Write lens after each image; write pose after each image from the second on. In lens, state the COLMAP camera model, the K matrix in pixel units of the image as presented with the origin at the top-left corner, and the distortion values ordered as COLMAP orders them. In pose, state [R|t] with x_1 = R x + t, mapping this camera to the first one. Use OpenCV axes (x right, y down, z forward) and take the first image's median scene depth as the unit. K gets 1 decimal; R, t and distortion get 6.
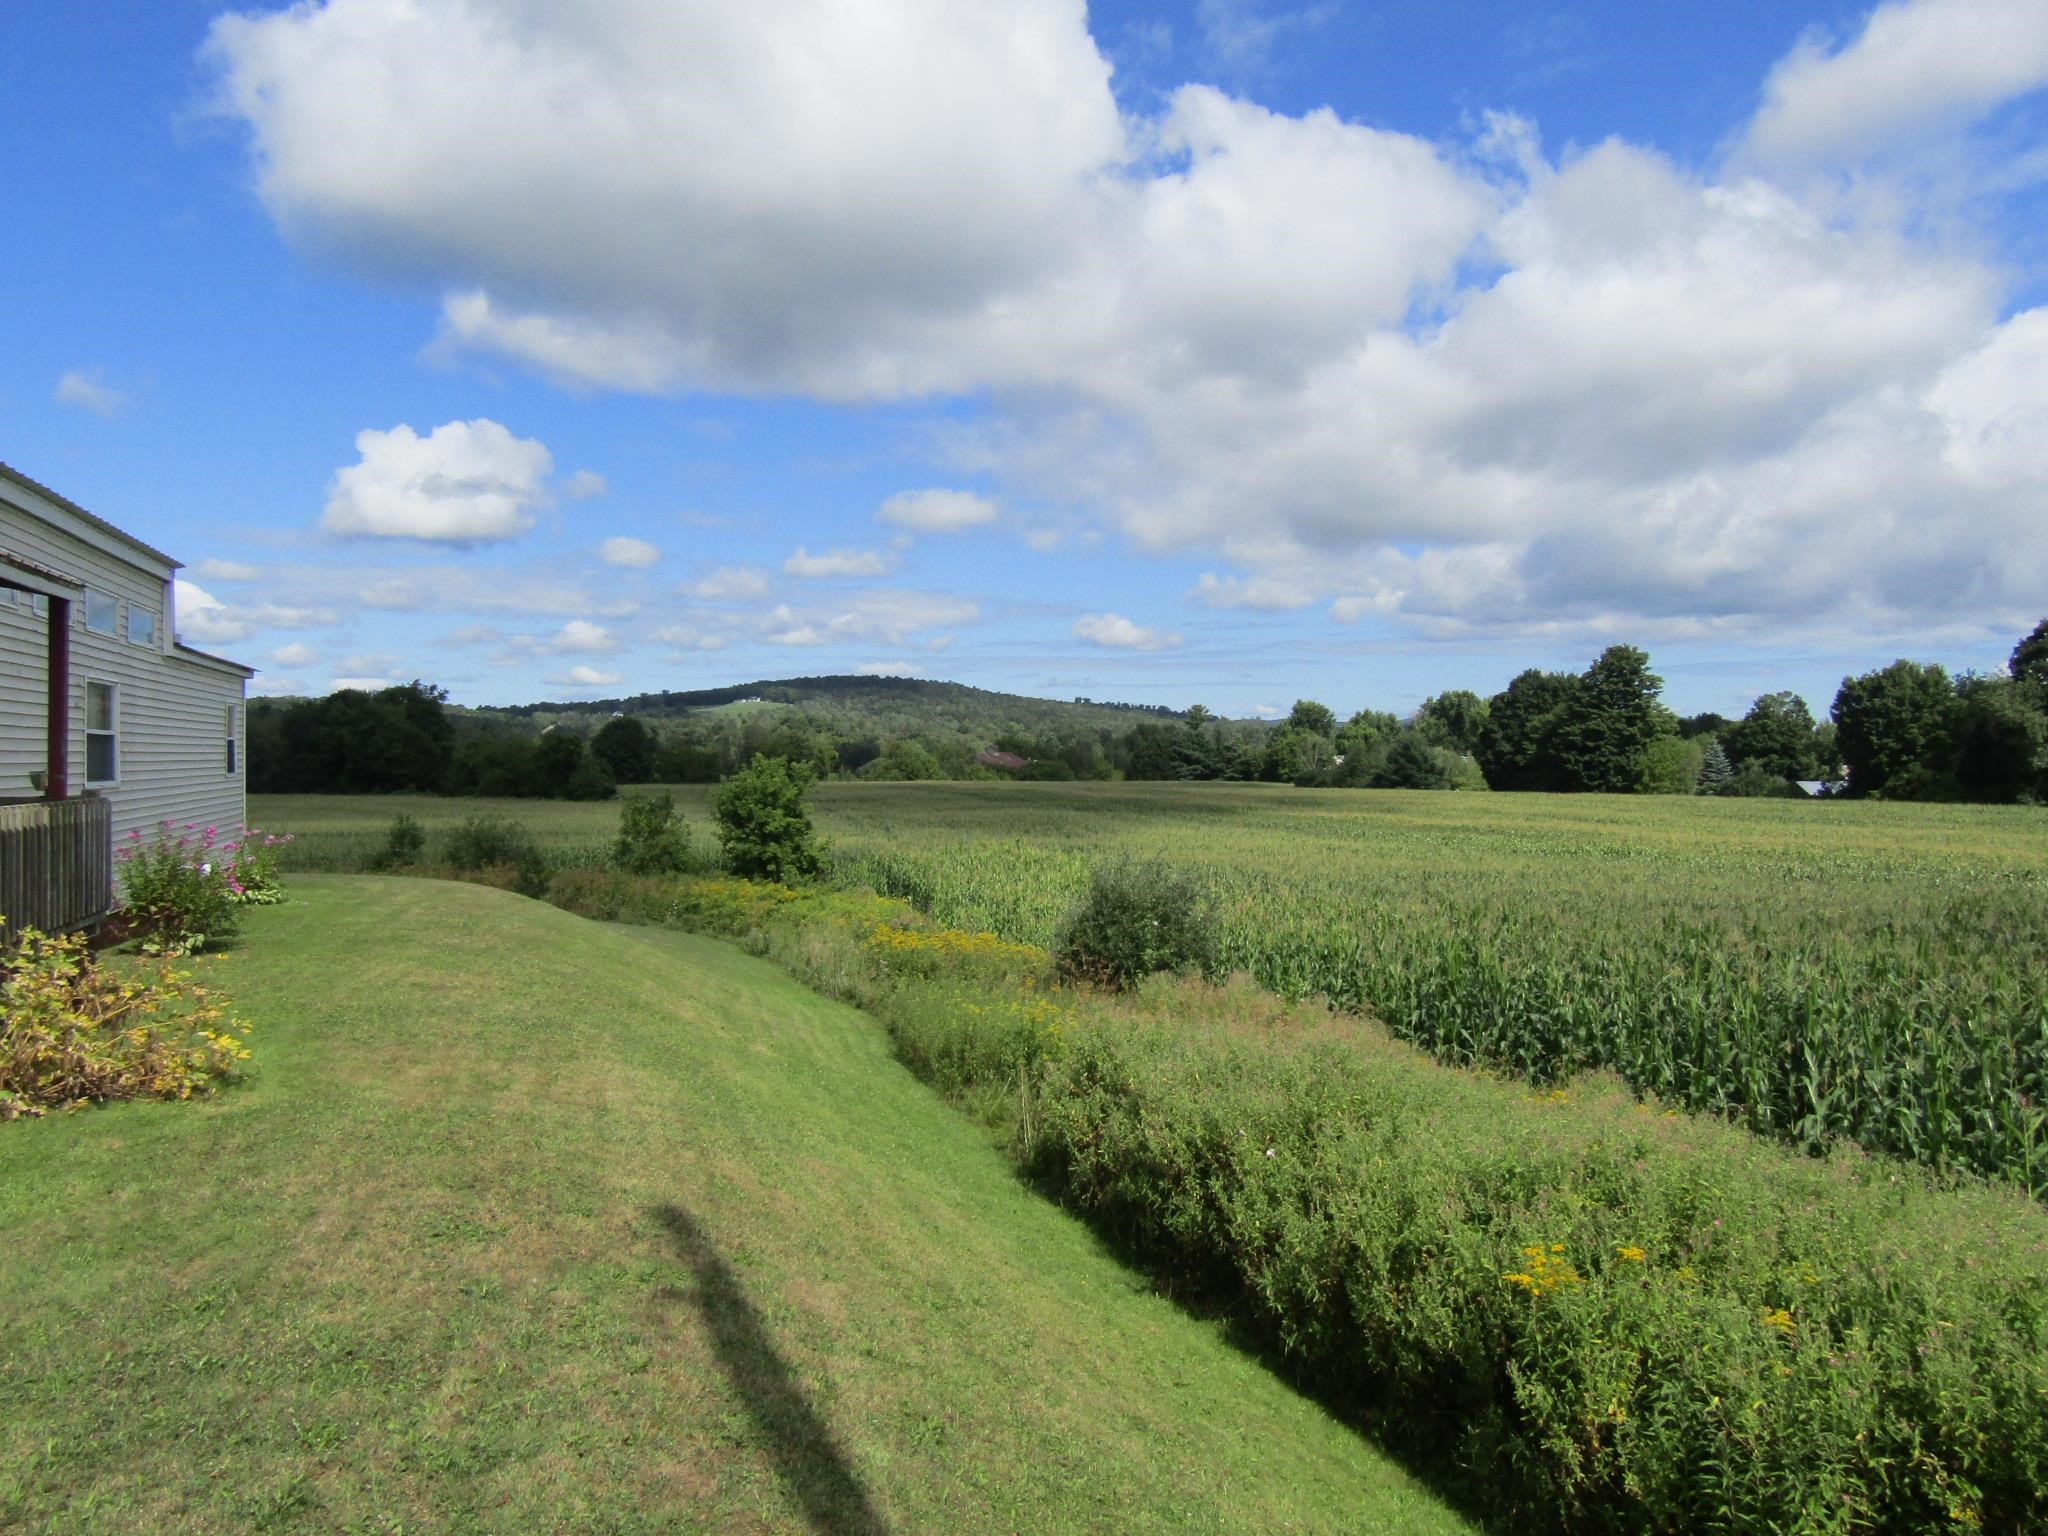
lens RADIAL K [[1462.2, 0, 1024.0], [0, 1462.2, 768.0], [0, 0, 1]] dist [0.041208, -0.001094]
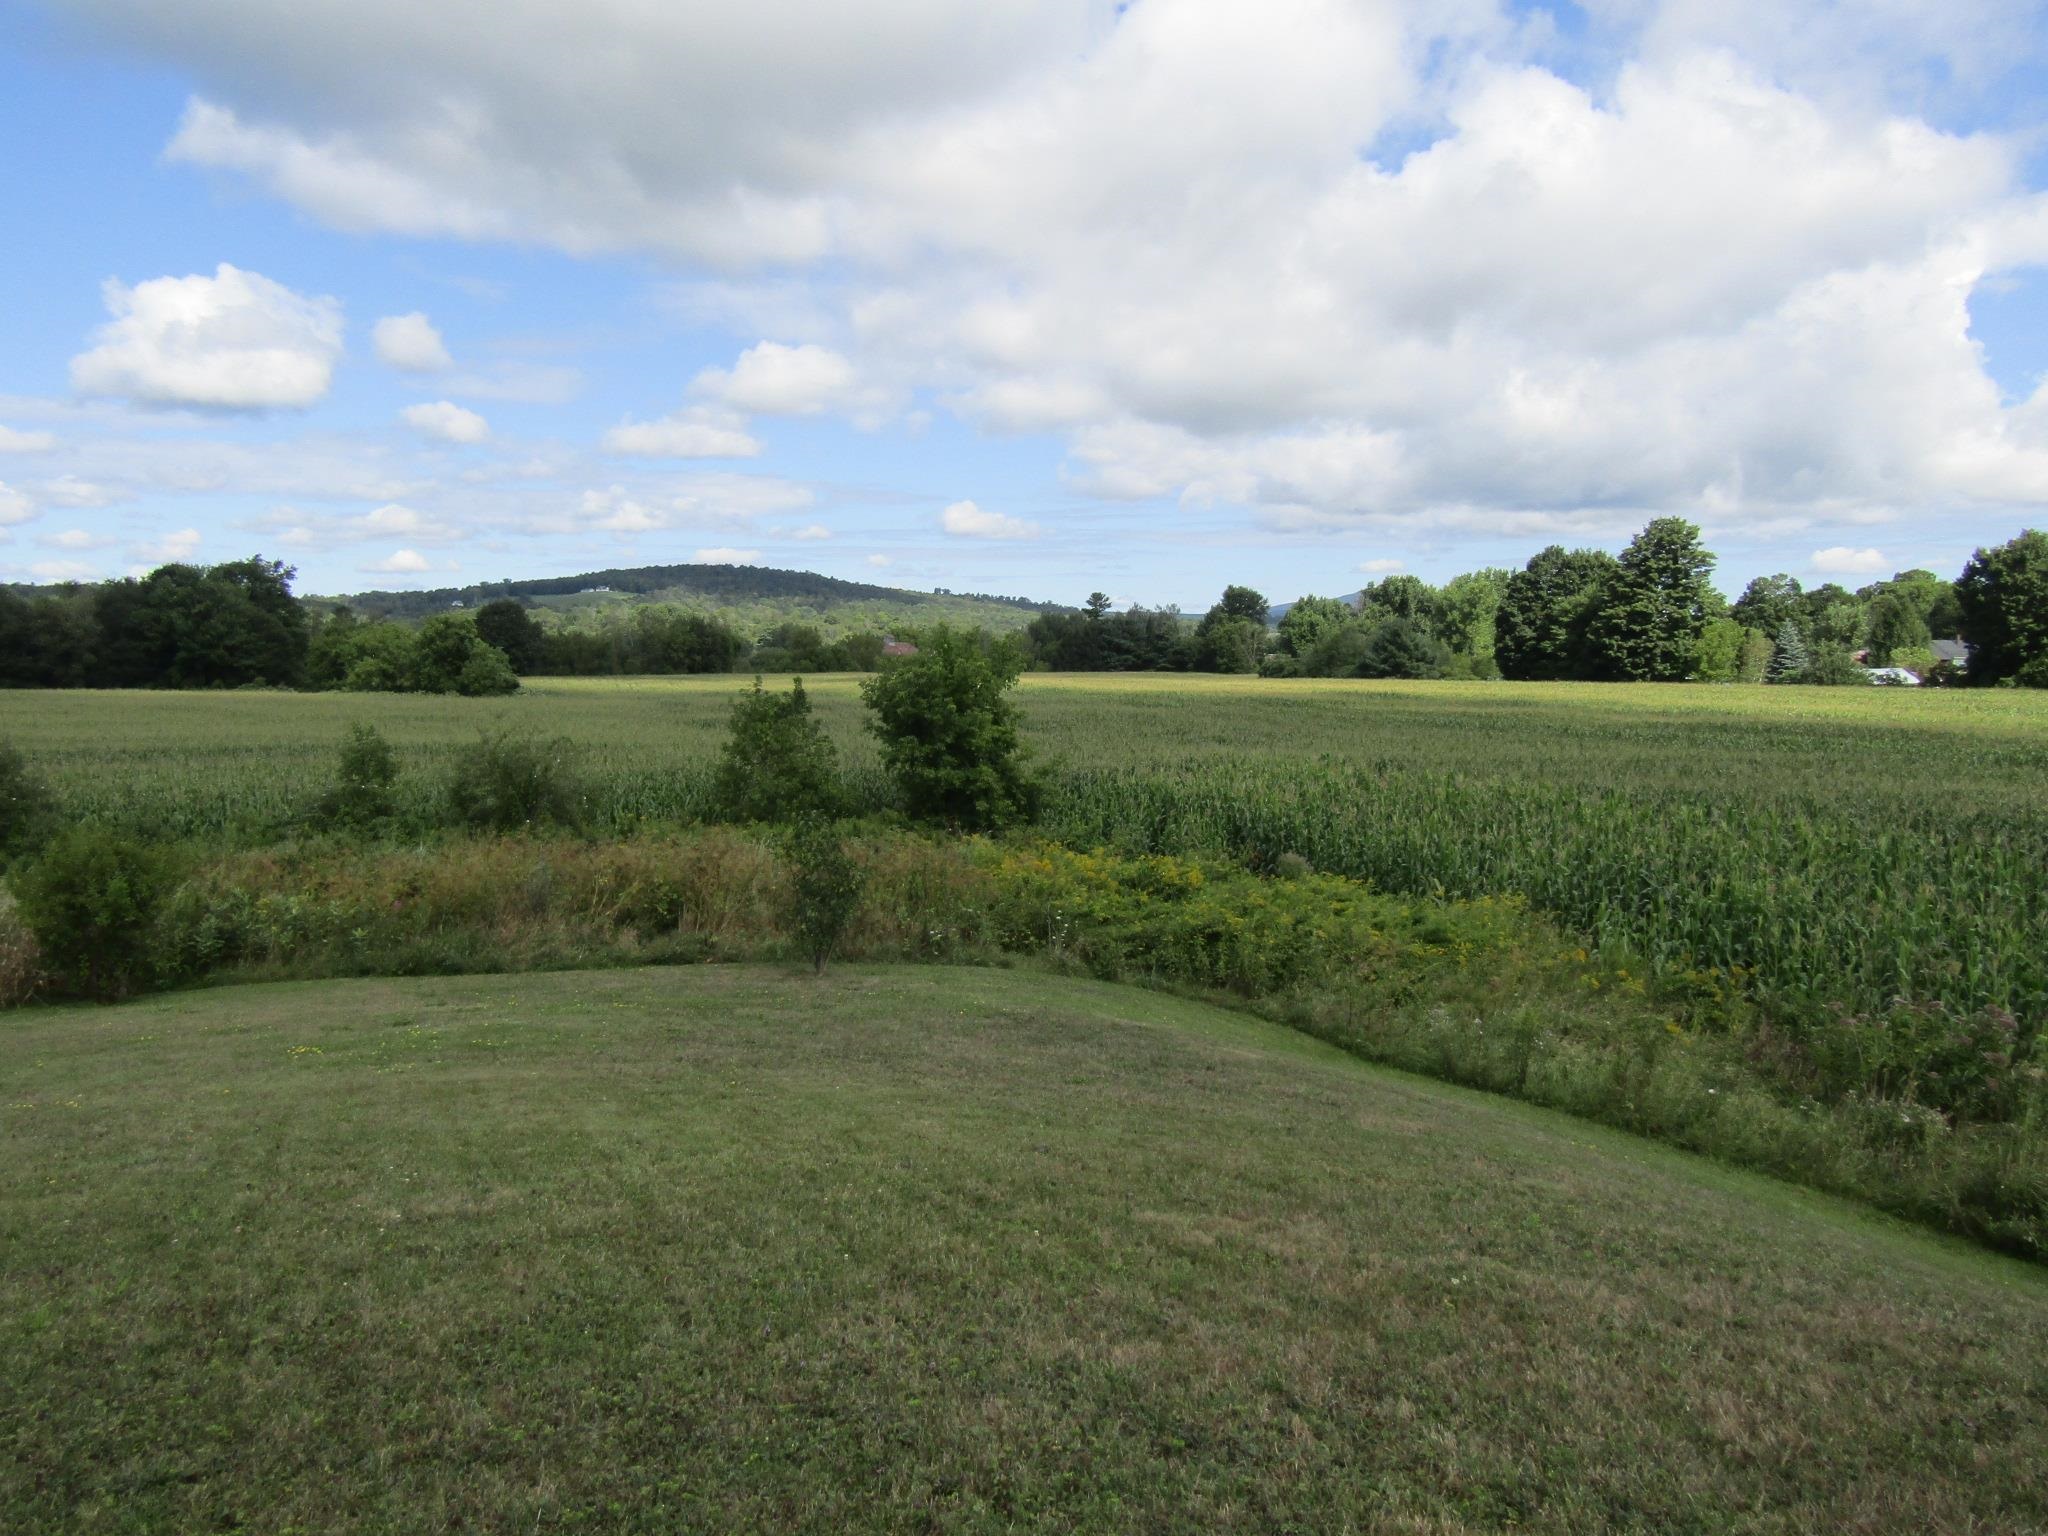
lens RADIAL K [[1457.3, 0, 1024.0], [0, 1457.3, 768.0], [0, 0, 1]] dist [0.003467, 0.001320]
pose [[0.994406, -0.010508, 0.105097, -0.075659], [0.002779, 0.997297, 0.073425, 0.002425], [-0.105584, -0.072722, 0.991748, 0.134999]]
